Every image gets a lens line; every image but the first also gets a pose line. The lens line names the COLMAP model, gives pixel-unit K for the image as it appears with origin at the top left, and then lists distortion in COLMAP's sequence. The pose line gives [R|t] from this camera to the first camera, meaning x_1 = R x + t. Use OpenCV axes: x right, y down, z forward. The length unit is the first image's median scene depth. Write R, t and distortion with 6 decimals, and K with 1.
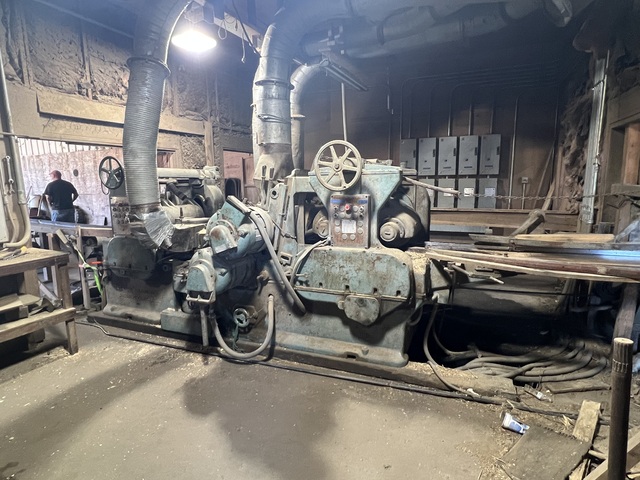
lens RADIAL K [[363.1, 0, 322.3], [0, 363.1, 242.8], [0, 0, 1]] dist [-0.003291, -0.000259]
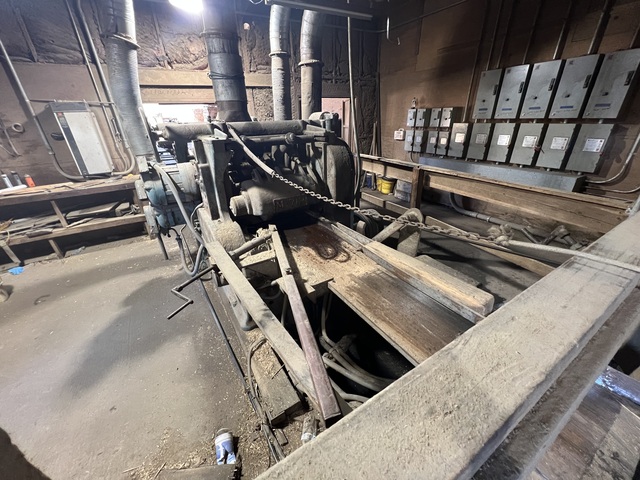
lens RADIAL K [[253.3, 0, 321.6], [0, 253.3, 238.0], [0, 0, 1]] dist [-0.001065, -0.000236]
pose [[0.814084, 0.243266, -0.527342, 0.453972], [-0.080291, 0.946465, 0.312660, -0.109191], [0.575170, -0.212191, 0.790034, 0.362683]]
